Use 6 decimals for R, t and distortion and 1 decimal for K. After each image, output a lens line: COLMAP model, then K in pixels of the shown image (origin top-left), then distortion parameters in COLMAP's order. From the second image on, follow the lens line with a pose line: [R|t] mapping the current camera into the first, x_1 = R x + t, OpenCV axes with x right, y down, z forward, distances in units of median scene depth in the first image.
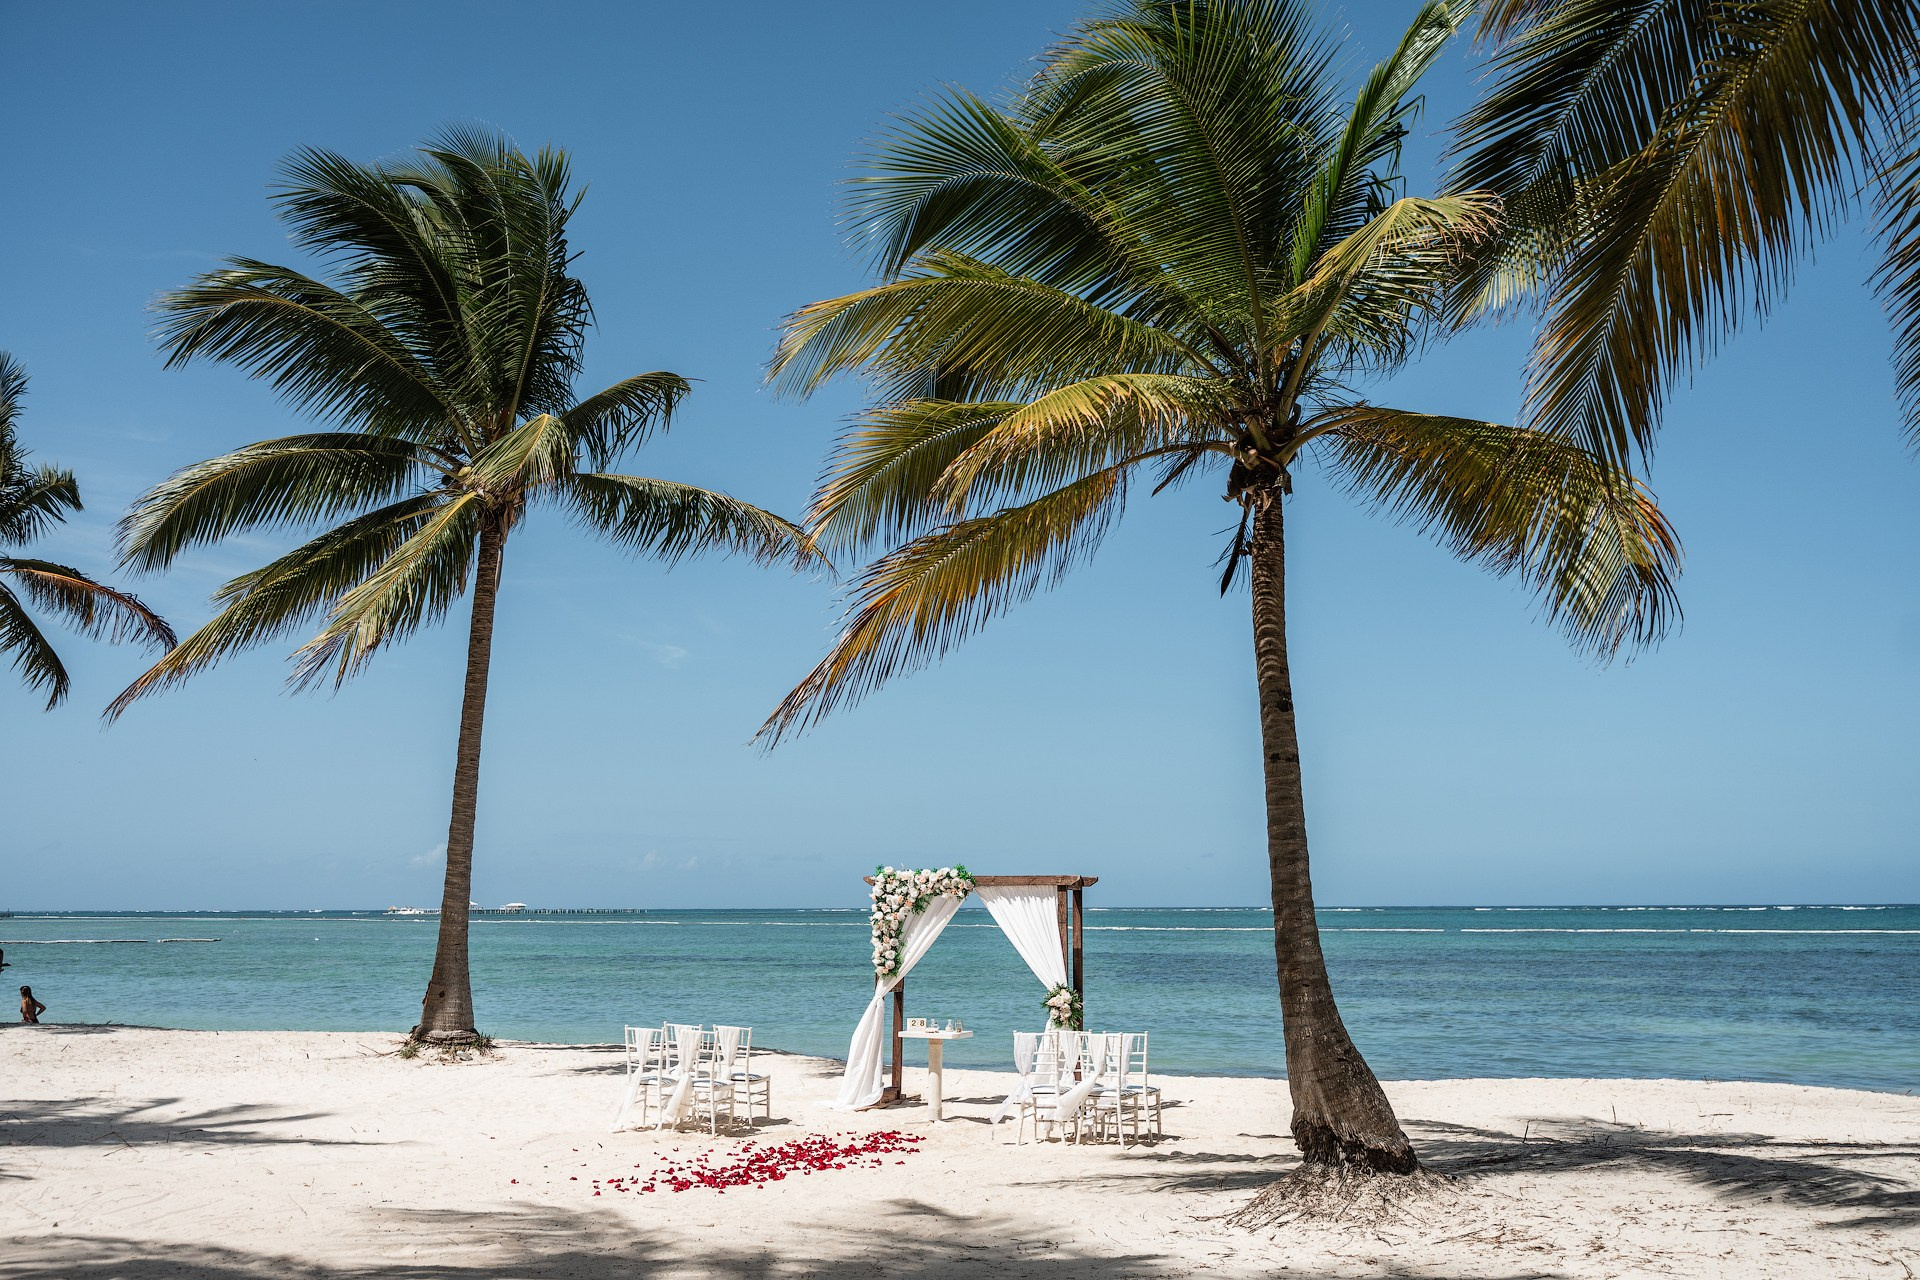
lens RADIAL K [[1834.8, 0, 960.0], [0, 1834.8, 640.0], [0, 0, 1]] dist [0.008878, 0.012345]
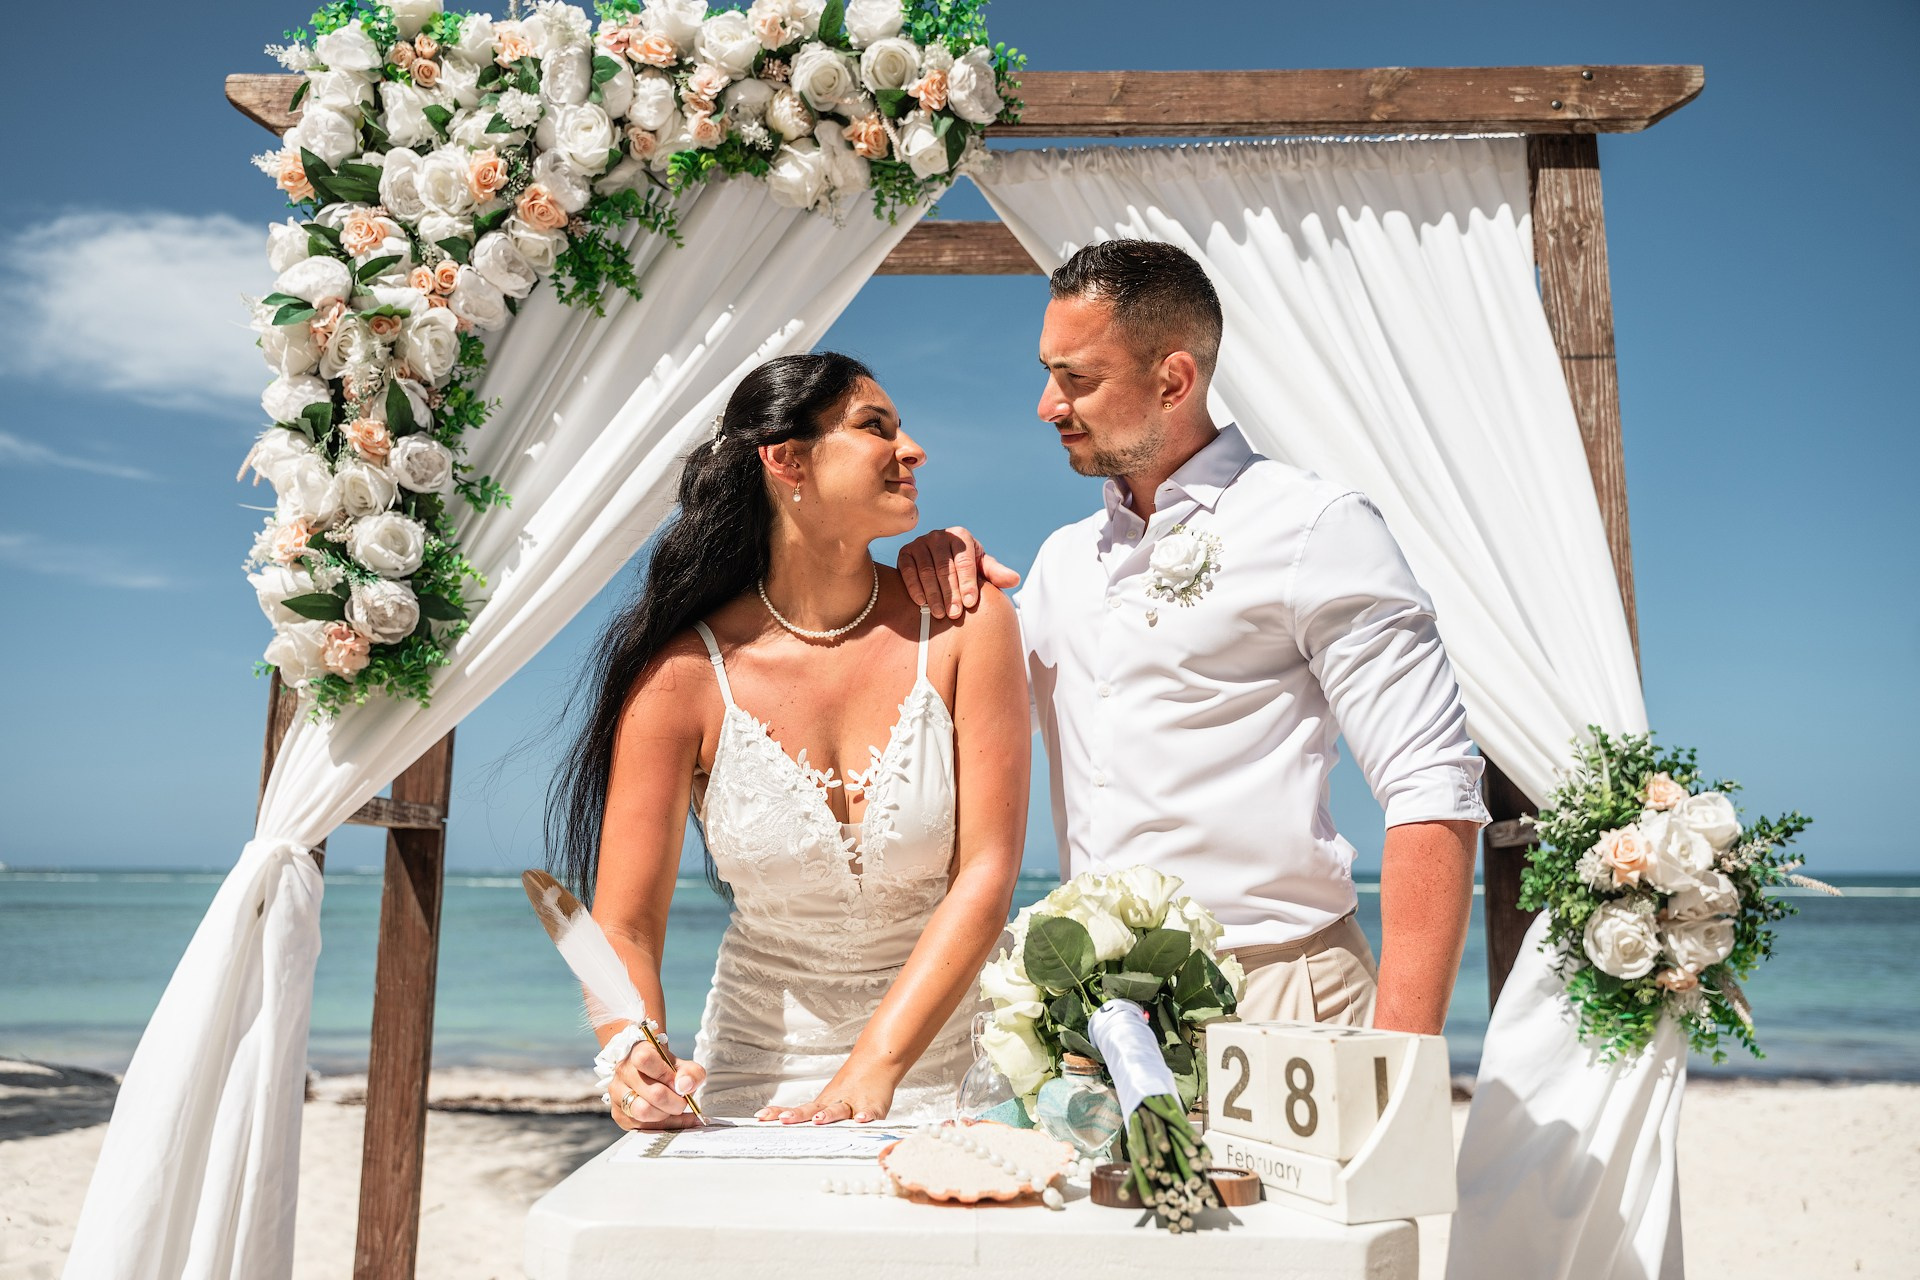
lens RADIAL K [[1542.9, 0, 952.4], [0, 1542.9, 612.4], [0, 0, 1]] dist [0.004056, 0.000316]
pose [[0.940068, 0.057595, 0.336088, -0.036619], [-0.054248, 0.998340, -0.019349, 0.175999], [-0.336644, -0.000043, 0.941632, 0.868957]]
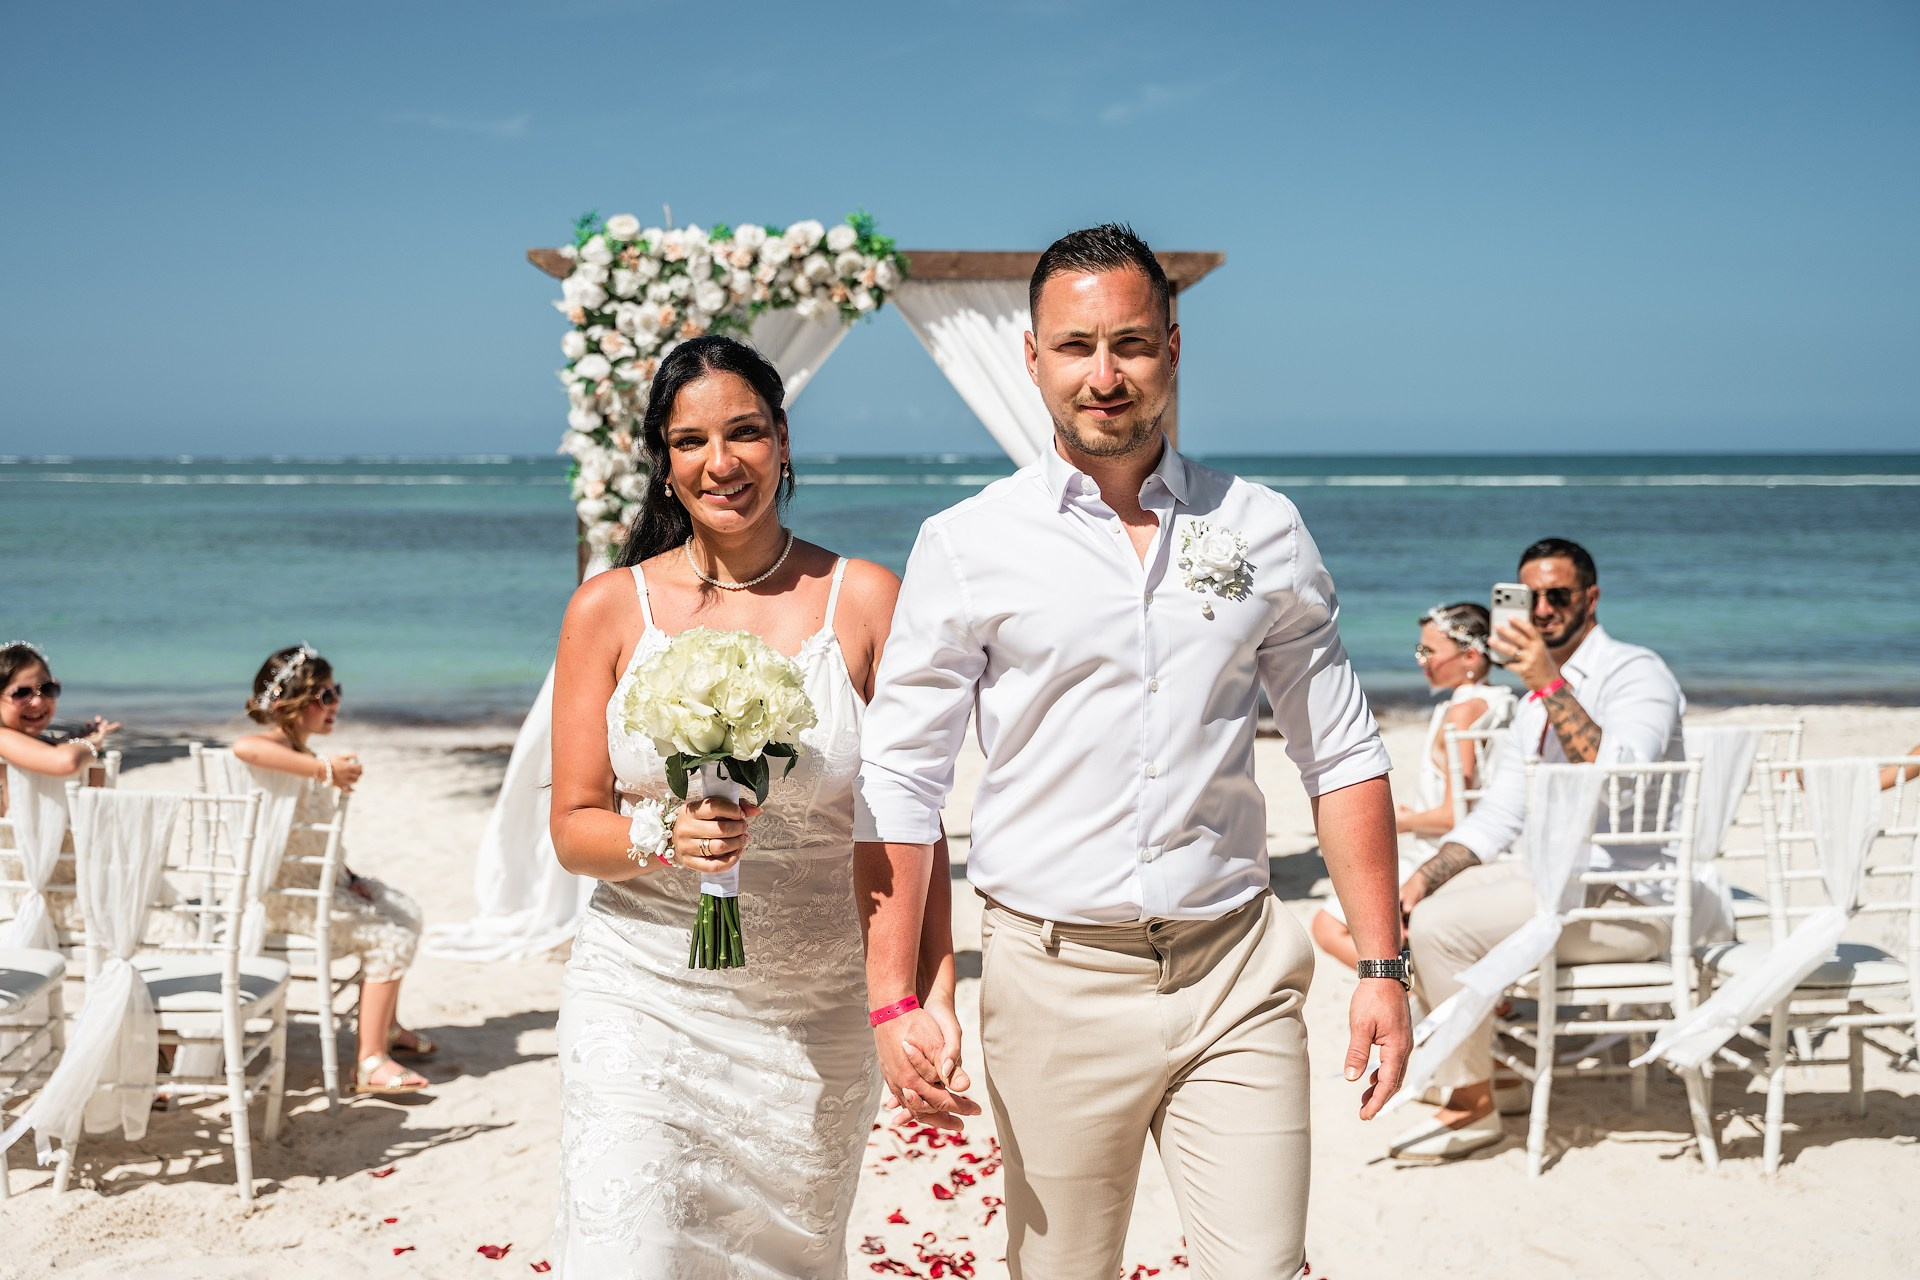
lens RADIAL K [[2163.0, 0, 960.0], [0, 2163.0, 640.0], [0, 0, 1]] dist [0.009225, 0.007797]
pose [[0.912623, -0.034269, 0.407363, -0.142295], [-0.057491, 0.975818, 0.210889, 0.113013], [-0.404739, -0.215882, 0.888584, 0.625445]]
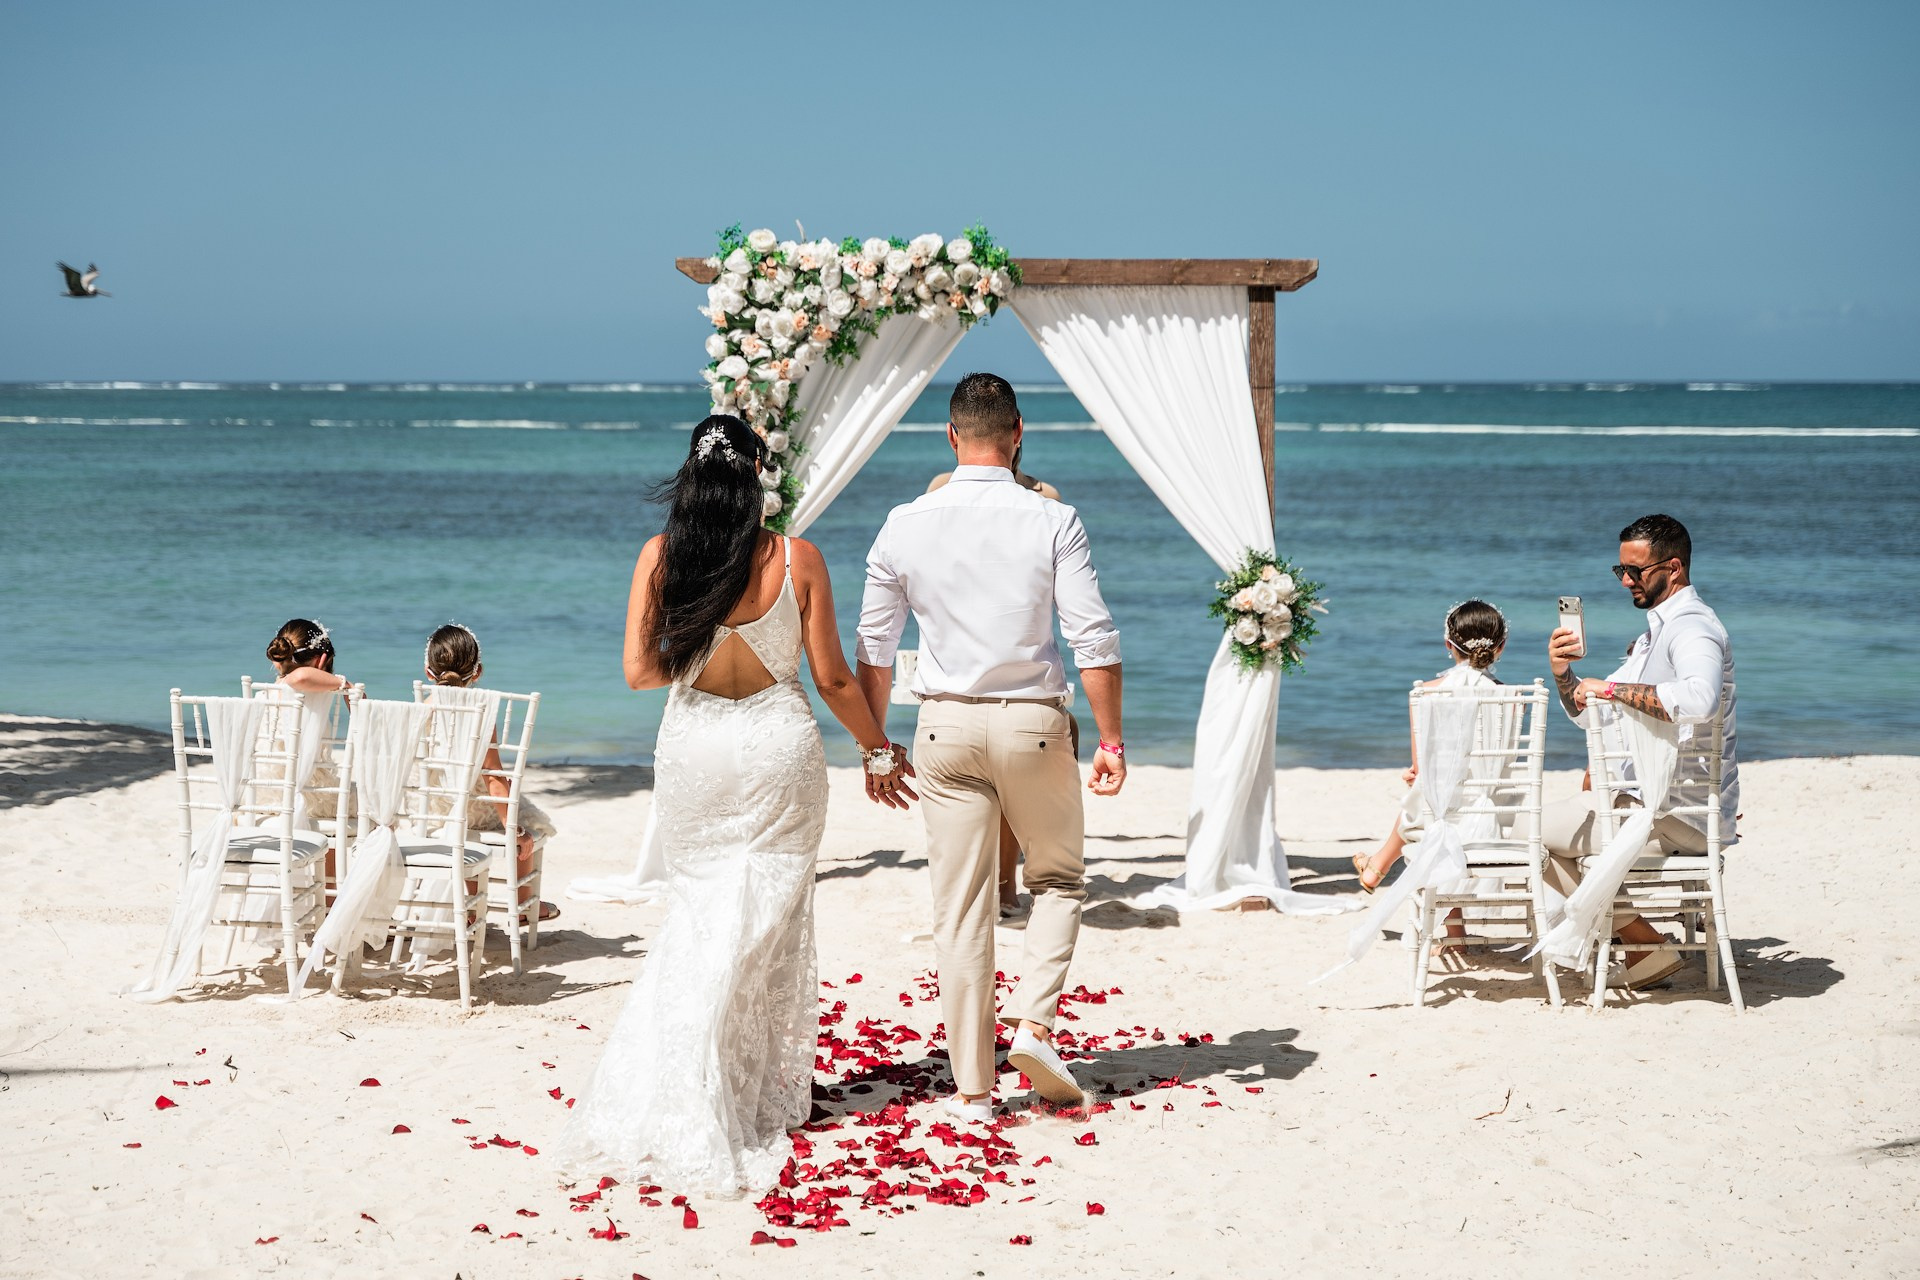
lens RADIAL K [[3661.0, 0, 960.0], [0, 3661.0, 640.0], [0, 0, 1]] dist [-0.033813, -0.056507]
pose [[0.953517, -0.016670, 0.300877, -0.216935], [-0.047213, 0.977873, 0.203801, 0.055208], [-0.297617, -0.208533, 0.931632, 0.315055]]
